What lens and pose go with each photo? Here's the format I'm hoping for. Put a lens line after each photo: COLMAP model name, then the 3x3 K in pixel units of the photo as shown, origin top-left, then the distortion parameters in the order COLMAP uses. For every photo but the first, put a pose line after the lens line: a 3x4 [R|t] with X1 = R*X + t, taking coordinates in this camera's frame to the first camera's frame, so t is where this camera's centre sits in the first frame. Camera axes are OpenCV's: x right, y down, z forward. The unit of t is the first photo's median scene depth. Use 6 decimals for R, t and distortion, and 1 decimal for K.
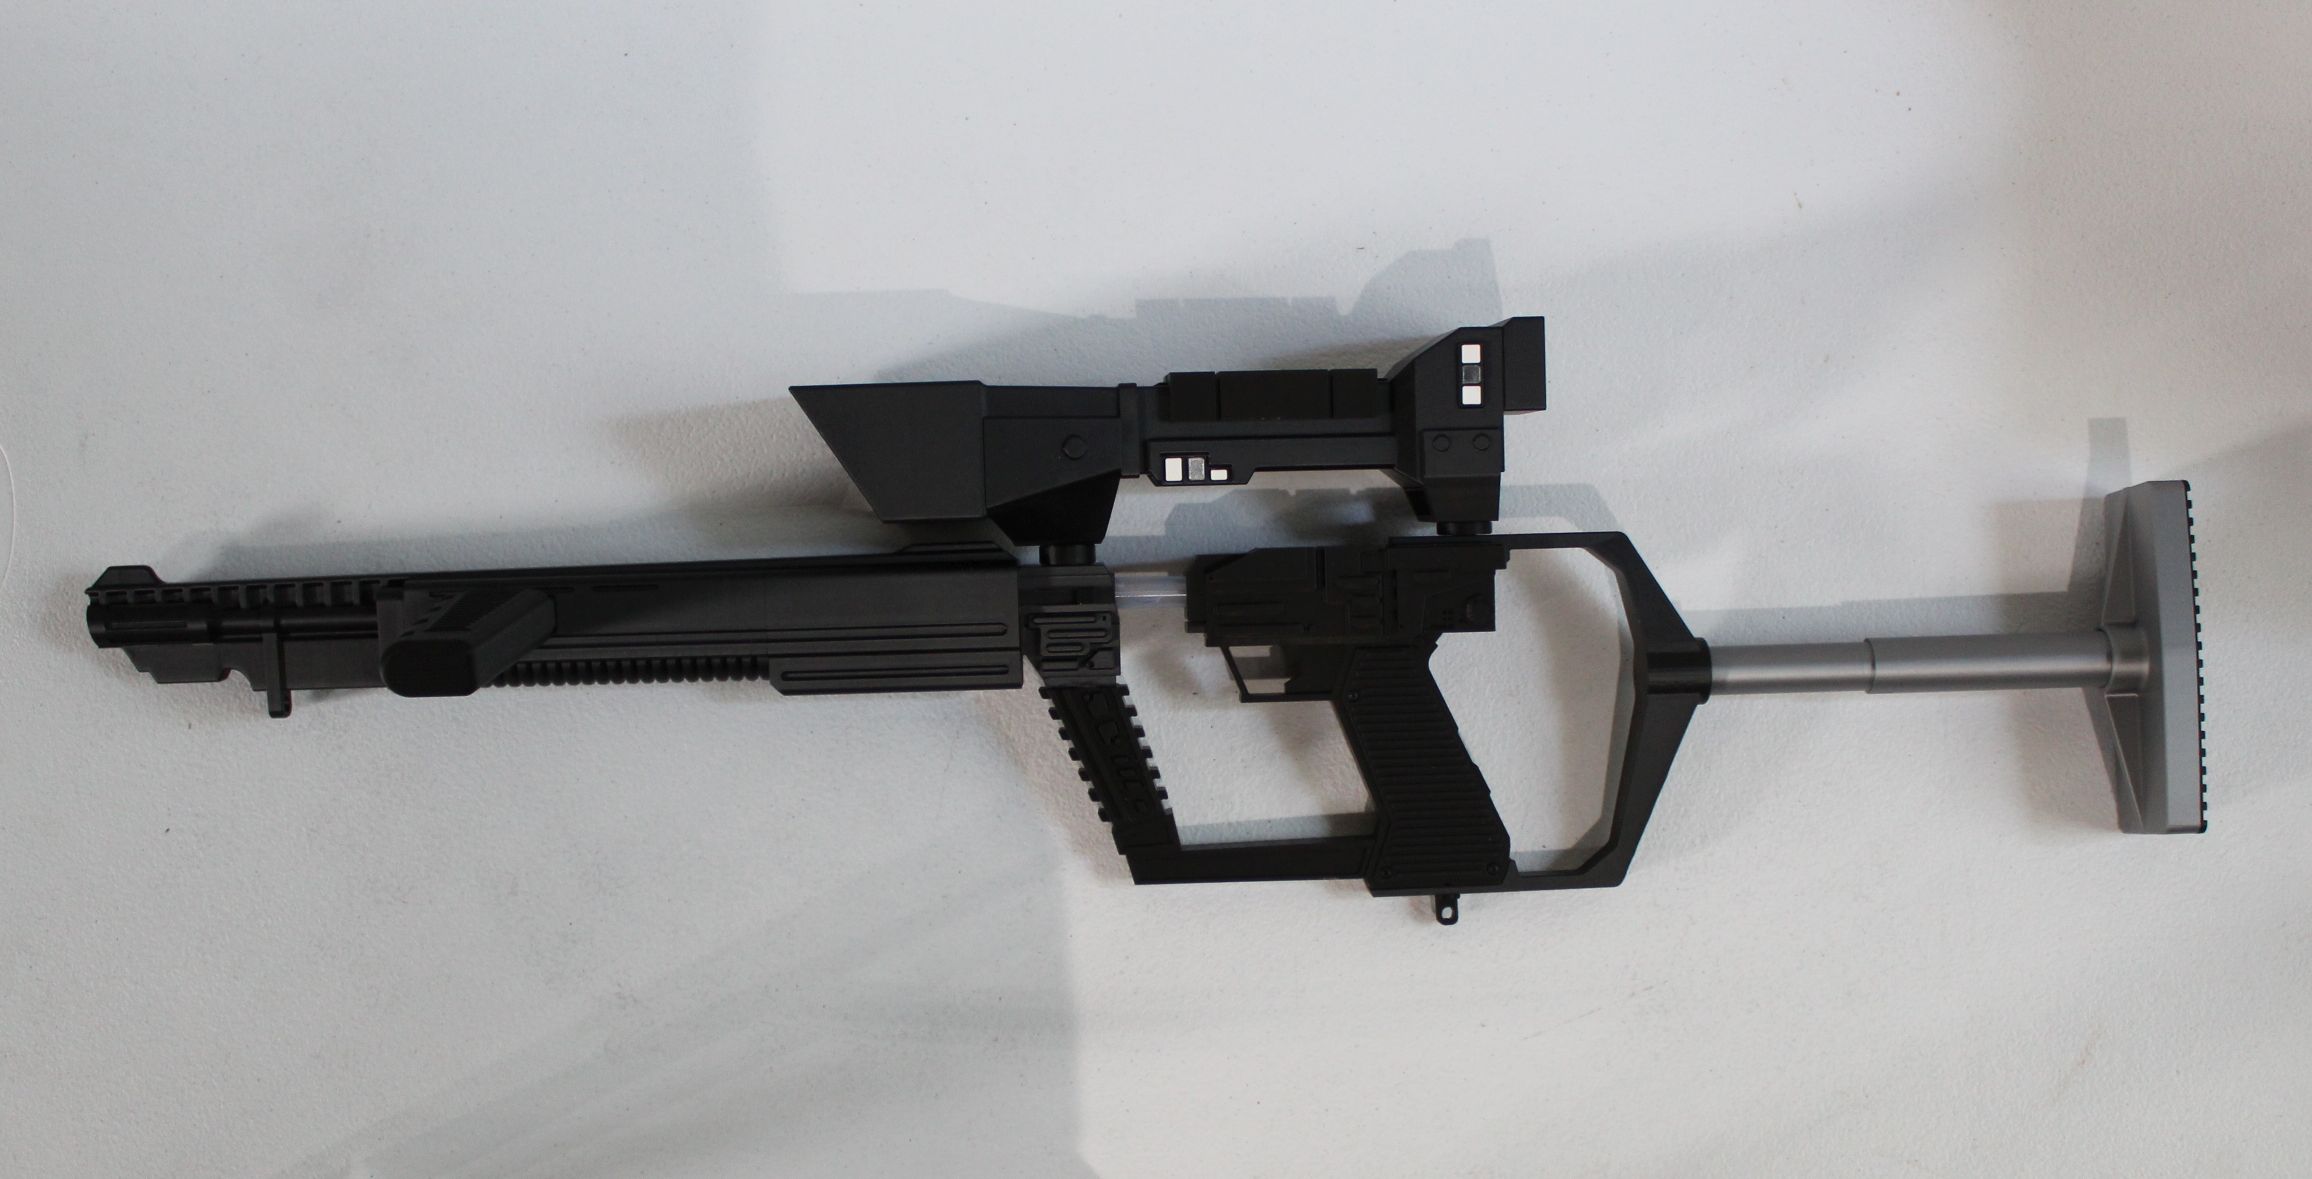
lens RADIAL K [[2262.2, 0, 1136.6], [0, 2262.2, 610.9], [0, 0, 1]] dist [-0.087794, 0.000000]
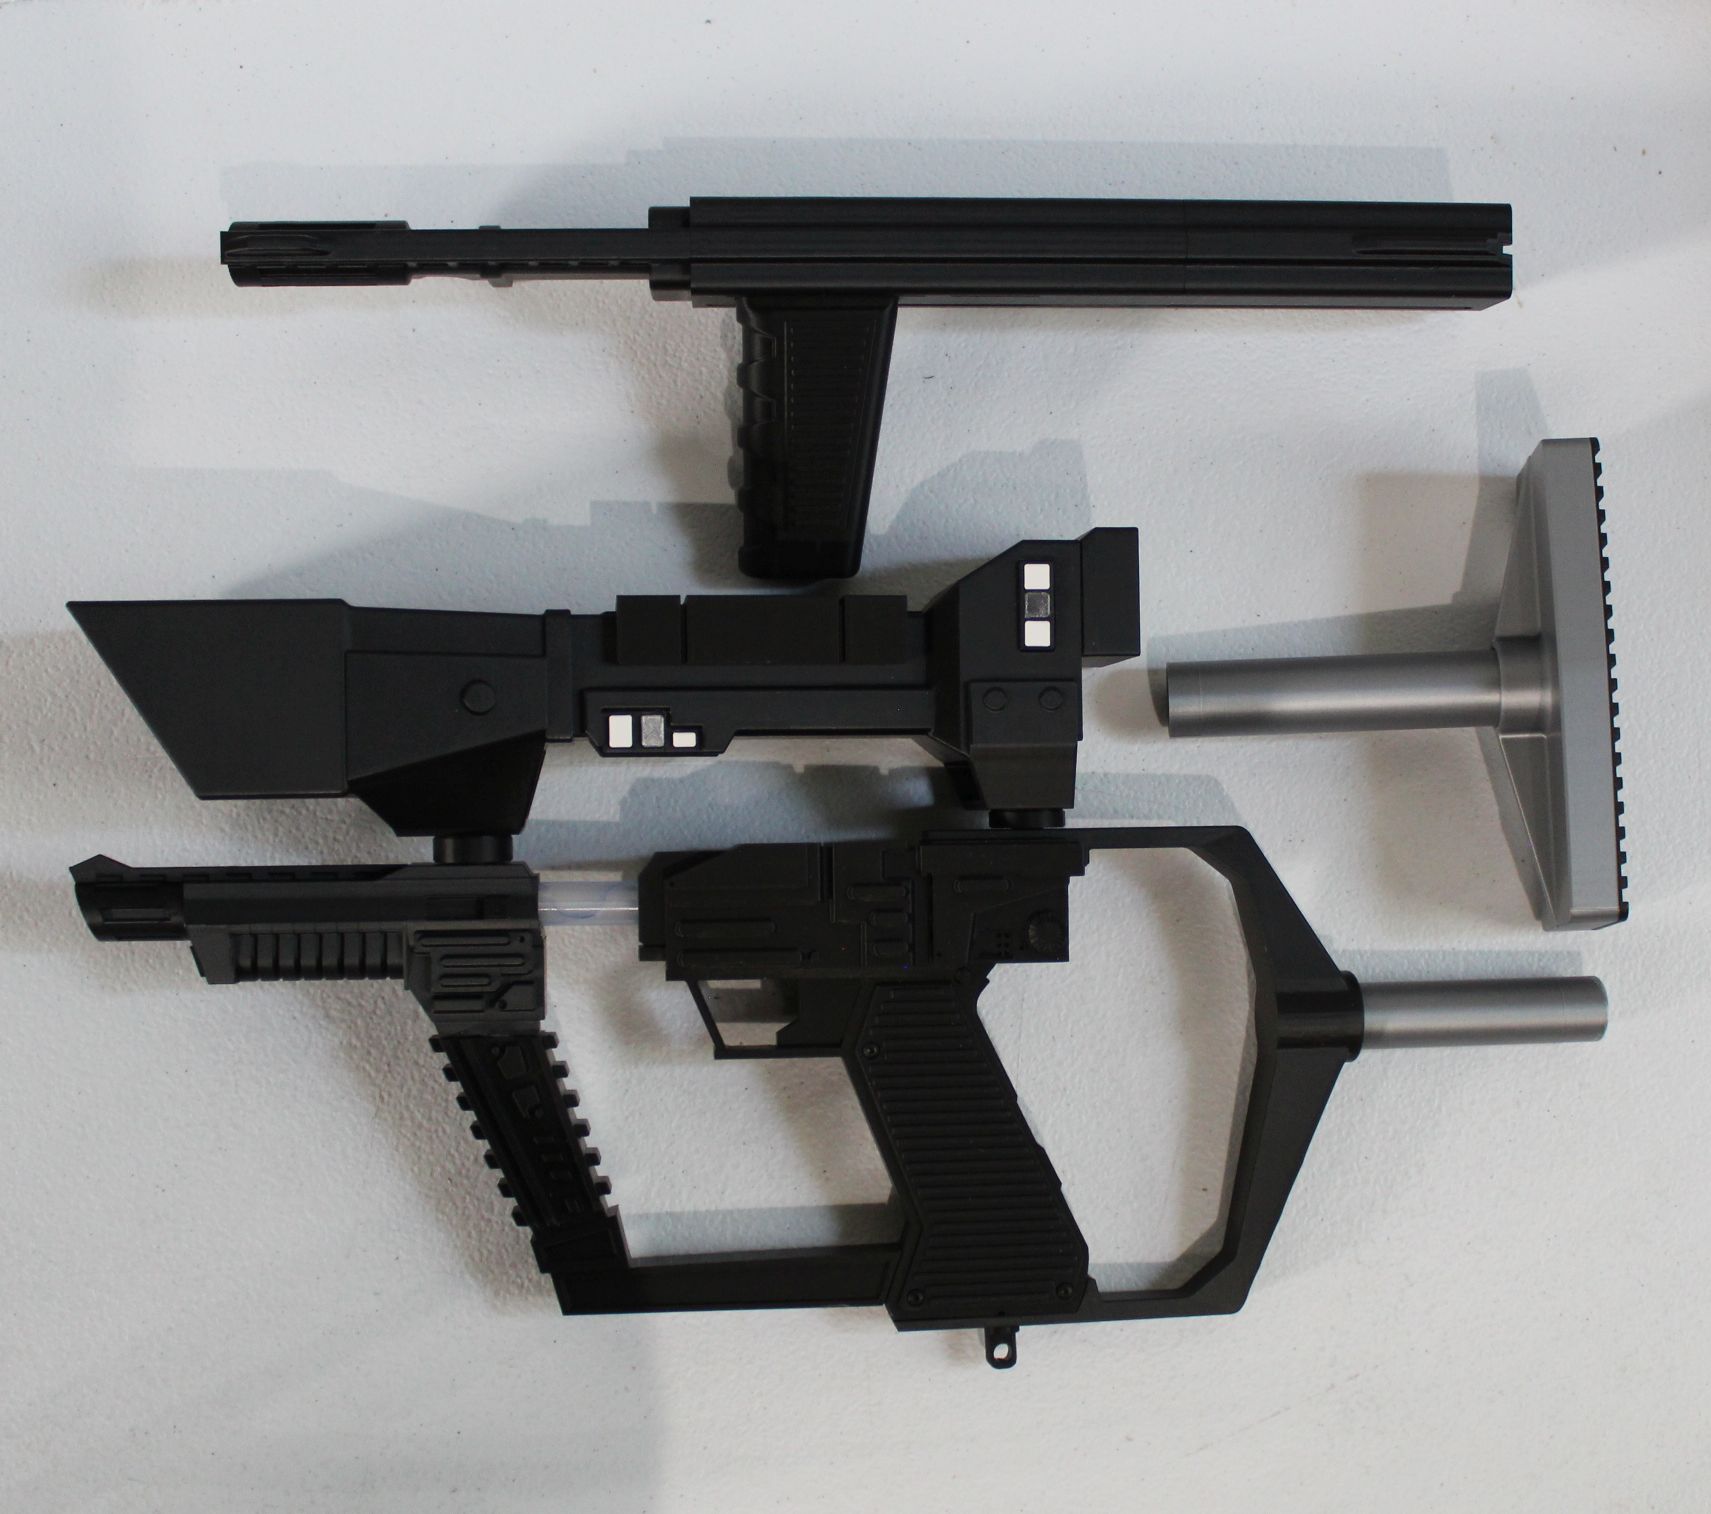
lens RADIAL K [[2147.5, 0, 868.6], [0, 2147.5, 752.4], [0, 0, 1]] dist [-0.058994, 0.000000]
pose [[0.997841, 0.013287, 0.064324, 0.049888], [-0.008773, 0.997511, -0.069963, -0.009109], [-0.065093, 0.069248, 0.995474, 0.316197]]
